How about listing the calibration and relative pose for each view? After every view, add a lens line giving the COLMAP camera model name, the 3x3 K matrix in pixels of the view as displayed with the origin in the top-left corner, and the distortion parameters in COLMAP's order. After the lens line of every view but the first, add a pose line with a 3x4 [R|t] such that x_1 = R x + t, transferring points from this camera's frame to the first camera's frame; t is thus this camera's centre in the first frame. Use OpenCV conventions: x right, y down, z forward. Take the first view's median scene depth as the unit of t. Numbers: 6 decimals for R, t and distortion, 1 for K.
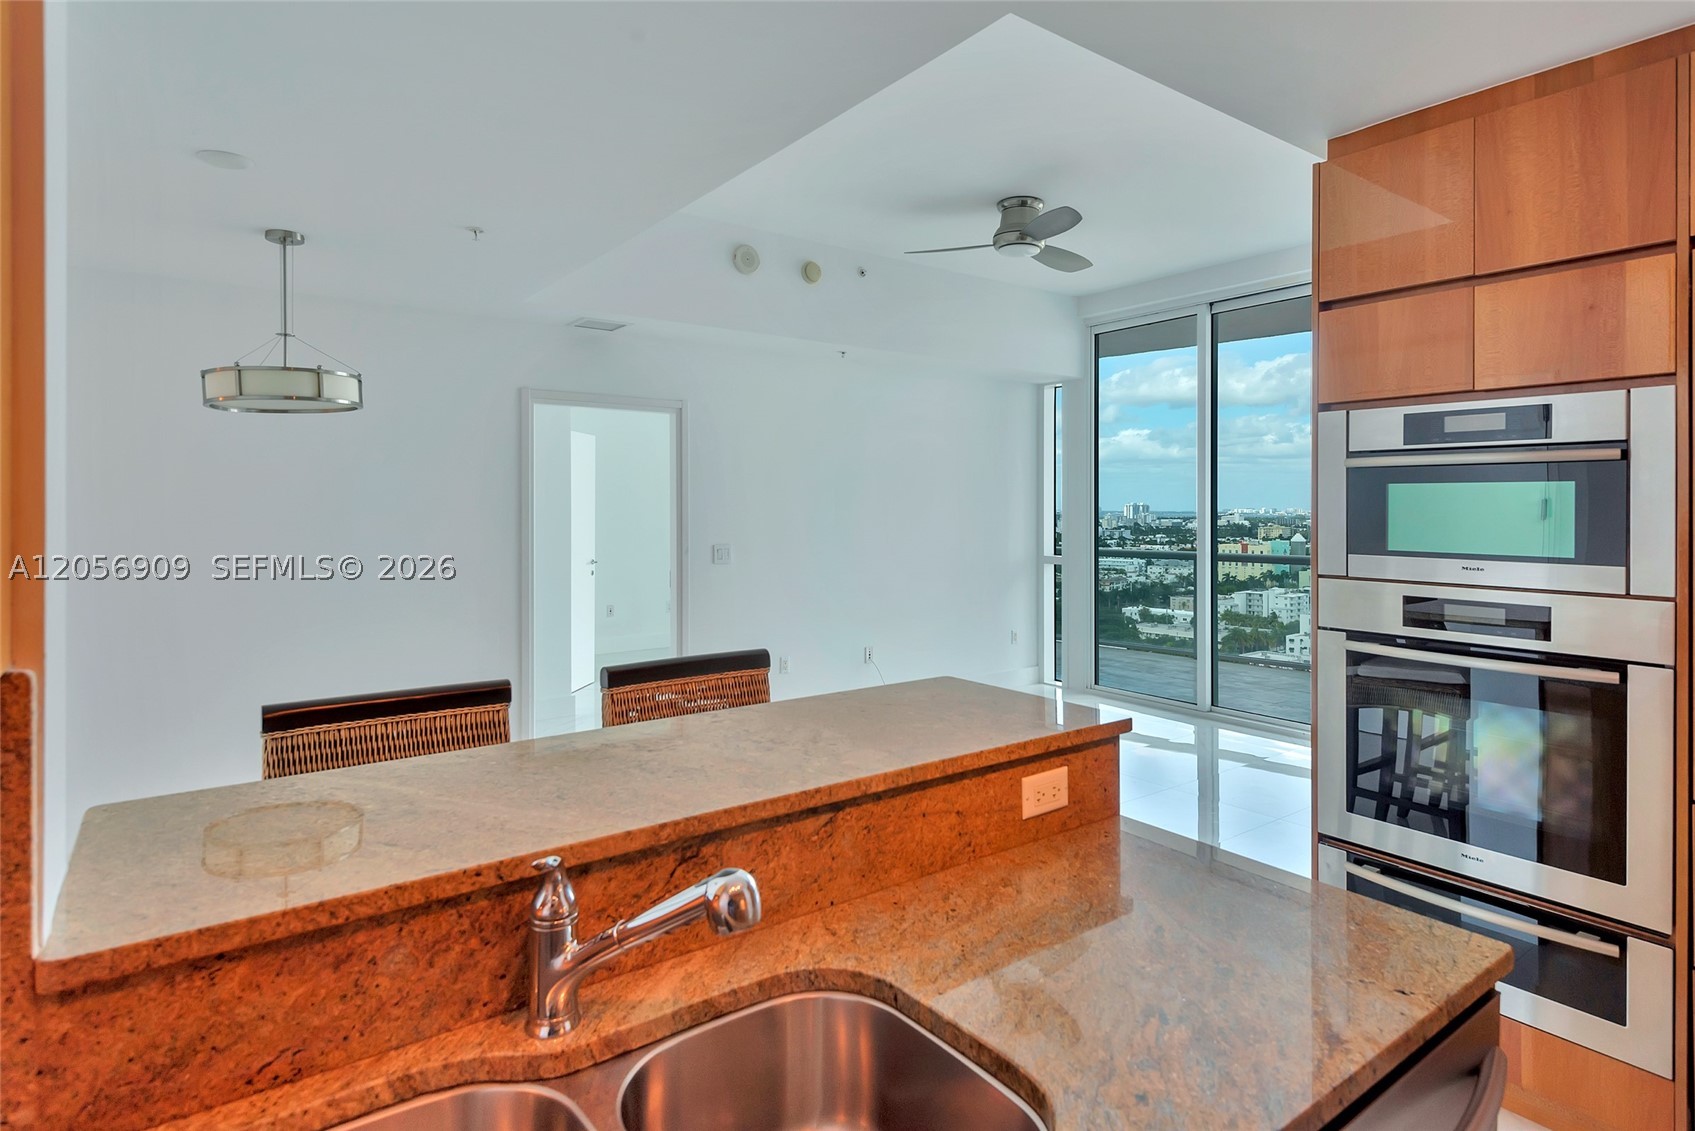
lens RADIAL K [[911.4, 0, 875.4], [0, 911.4, 509.7], [0, 0, 1]] dist [0.031617, -0.021240]
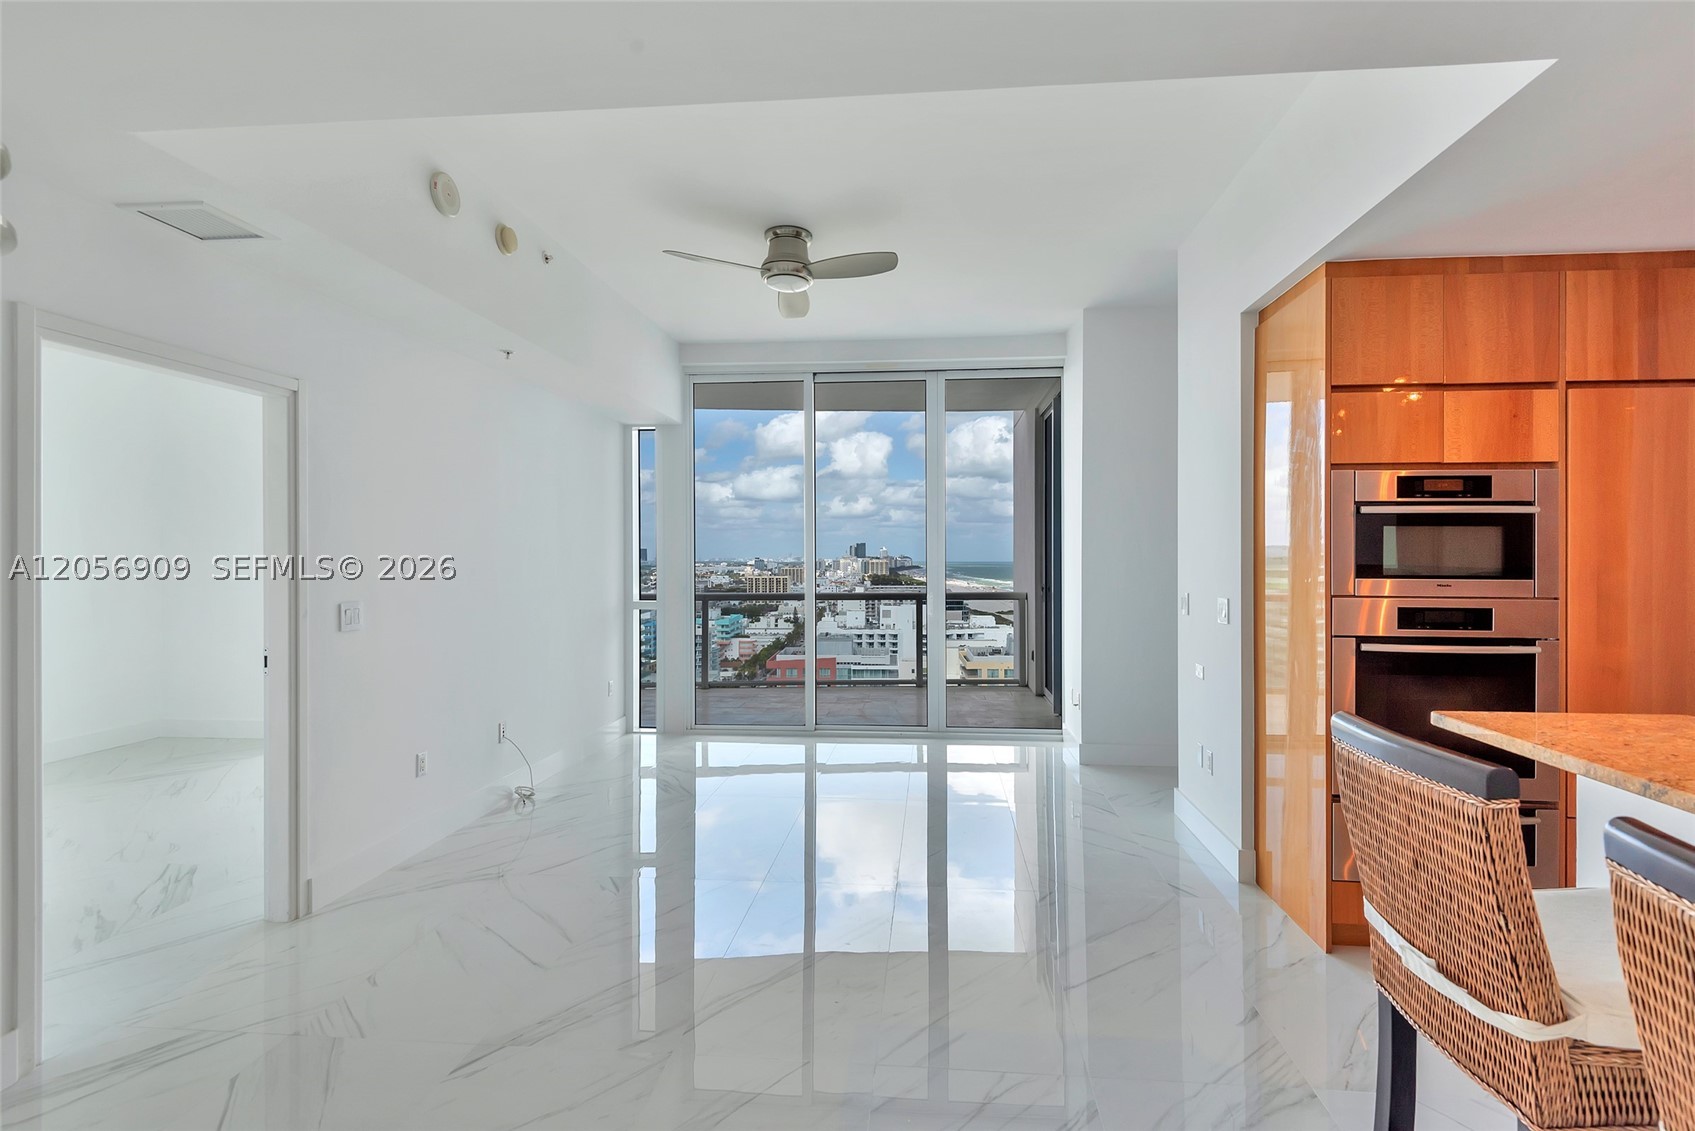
lens RADIAL K [[779.2, 0, 869.6], [0, 779.2, 554.7], [0, 0, 1]] dist [0.024574, -0.015663]
pose [[0.672325, 0.001414, 0.740255, -0.832408], [0.003732, 0.999979, -0.005300, 0.018057], [-0.740247, 0.006326, 0.672306, 0.795196]]
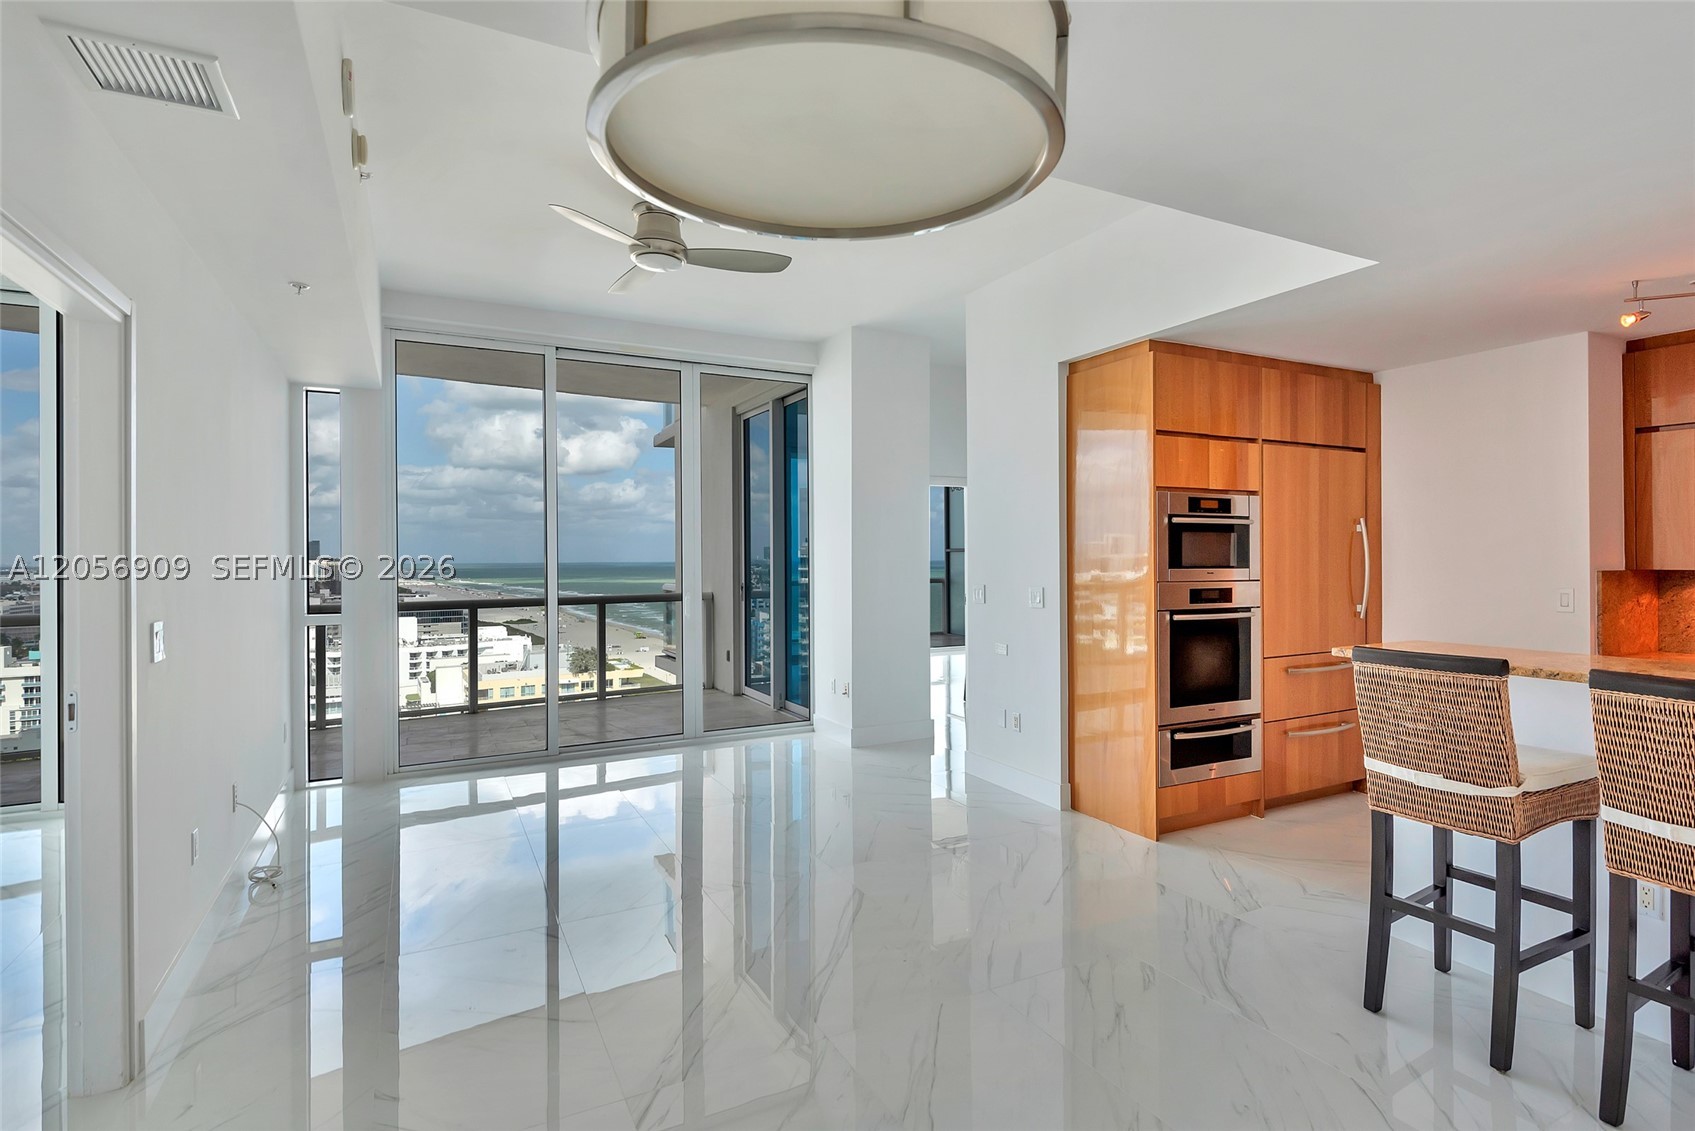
lens RADIAL K [[836.5, 0, 862.6], [0, 836.5, 554.5], [0, 0, 1]] dist [0.028027, -0.023477]
pose [[0.163425, 0.001449, 0.986555, -1.317342], [0.008335, 0.999961, -0.002849, 0.019352], [-0.986521, 0.008689, 0.163407, 1.397736]]
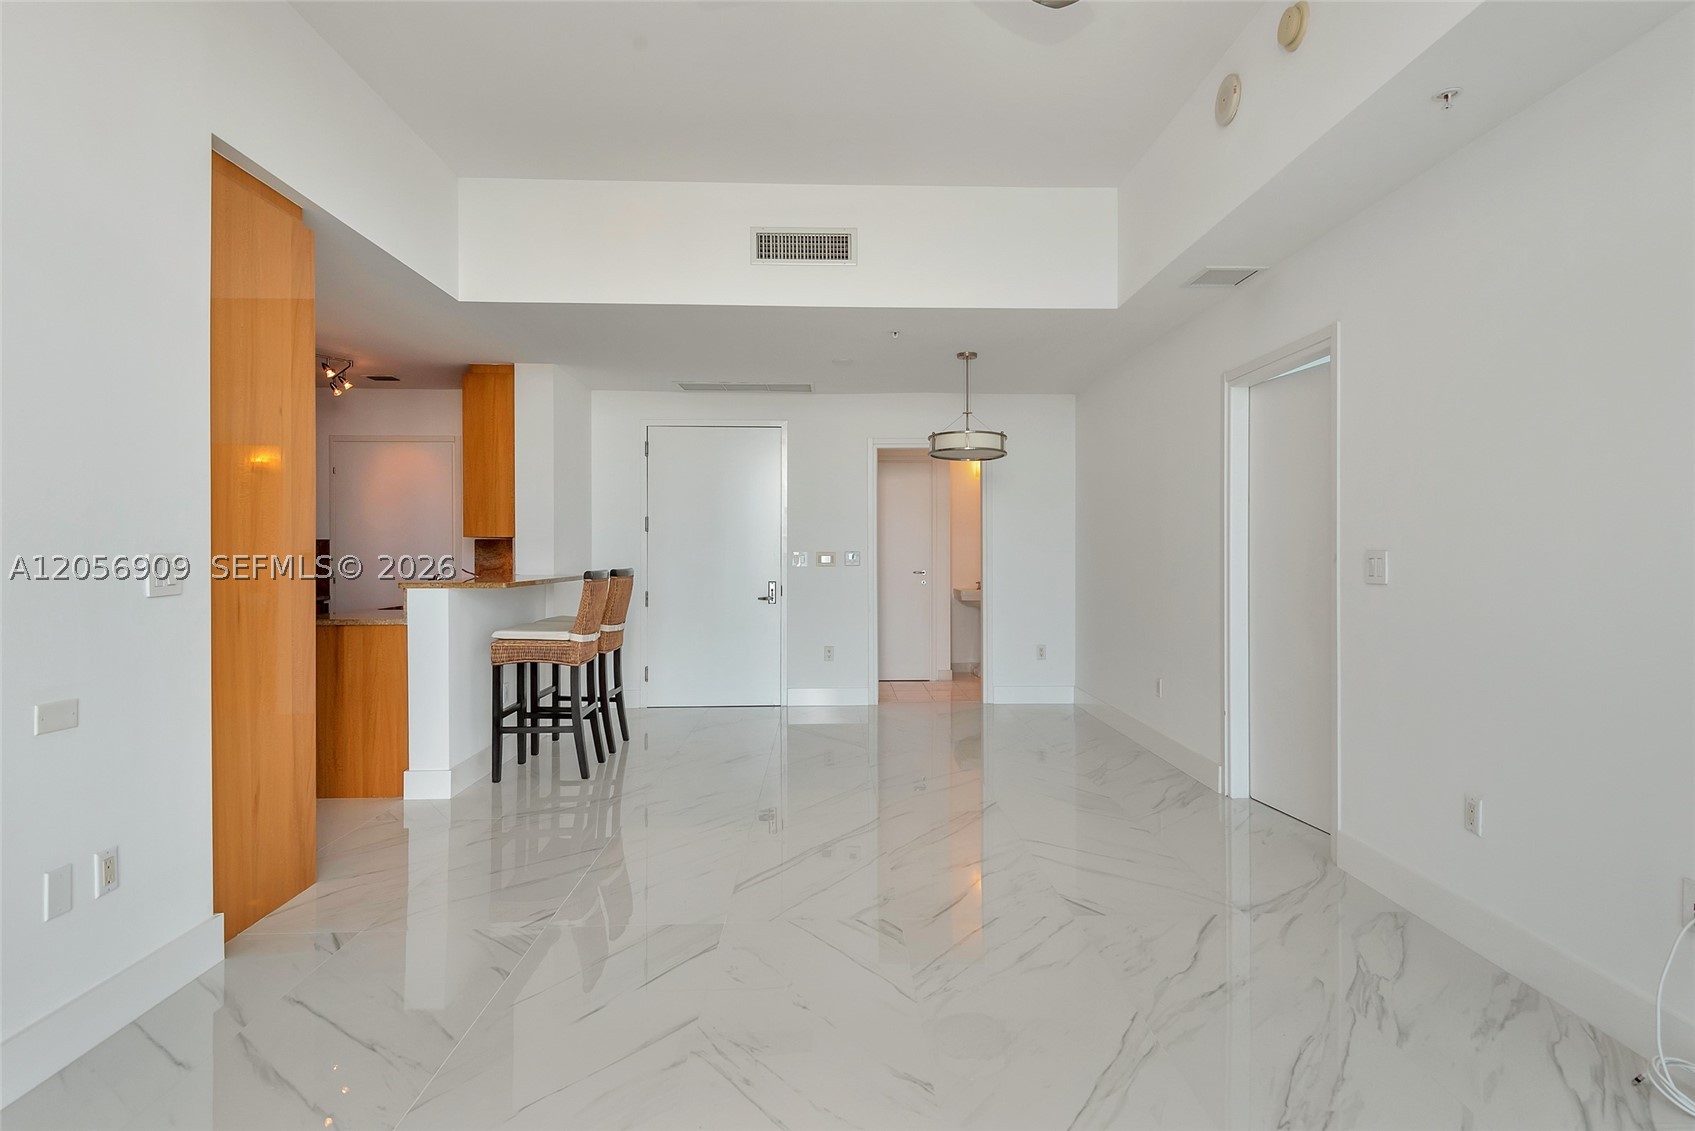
lens RADIAL K [[839.1, 0, 864.3], [0, 839.1, 566.4], [0, 0, 1]] dist [0.028703, -0.022155]
pose [[-0.563344, 0.019977, -0.825981, 1.080192], [0.003598, 0.999757, 0.021726, 0.095025], [0.826215, 0.009267, -0.563279, 2.532762]]
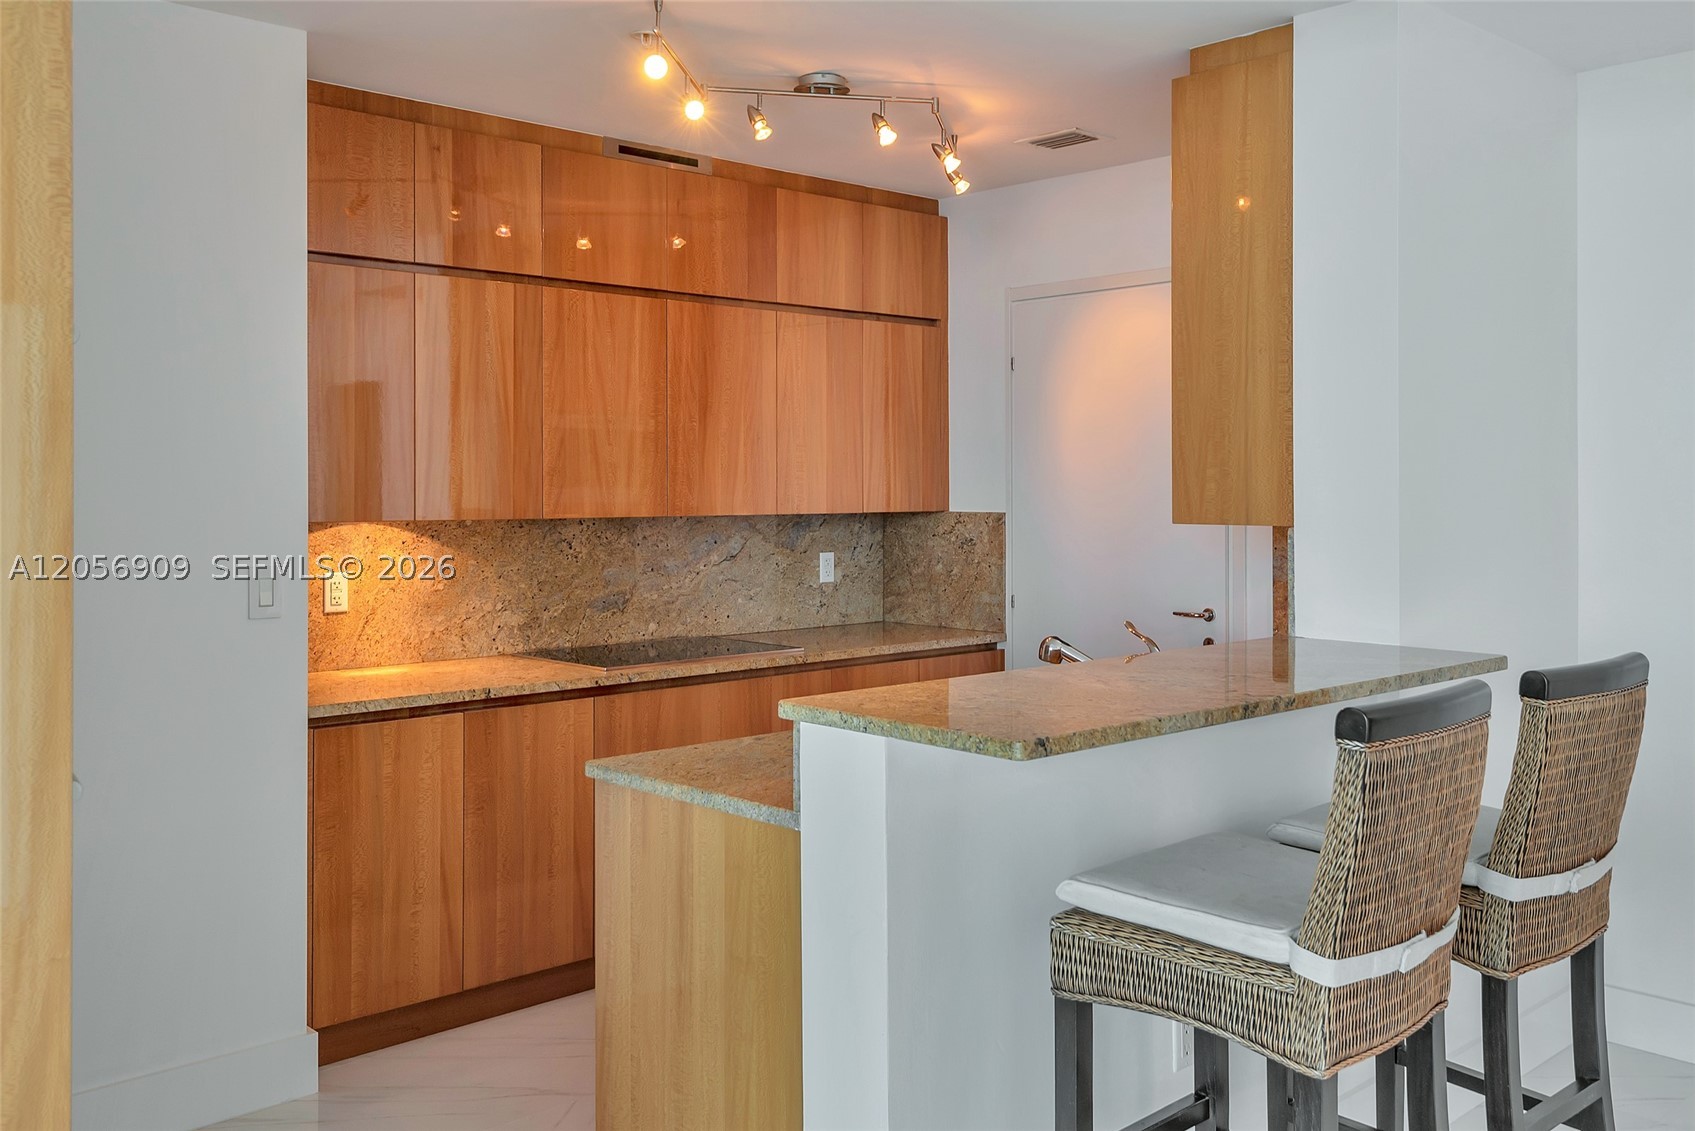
lens RADIAL K [[1479.5, 0, 879.7], [0, 1479.5, 467.8], [0, 0, 1]] dist [0.008009, 0.005873]
pose [[-0.994758, 0.002870, -0.102220, 0.227405], [0.004038, 0.999929, -0.011225, 0.018921], [0.102181, -0.011579, -0.994698, 1.762955]]
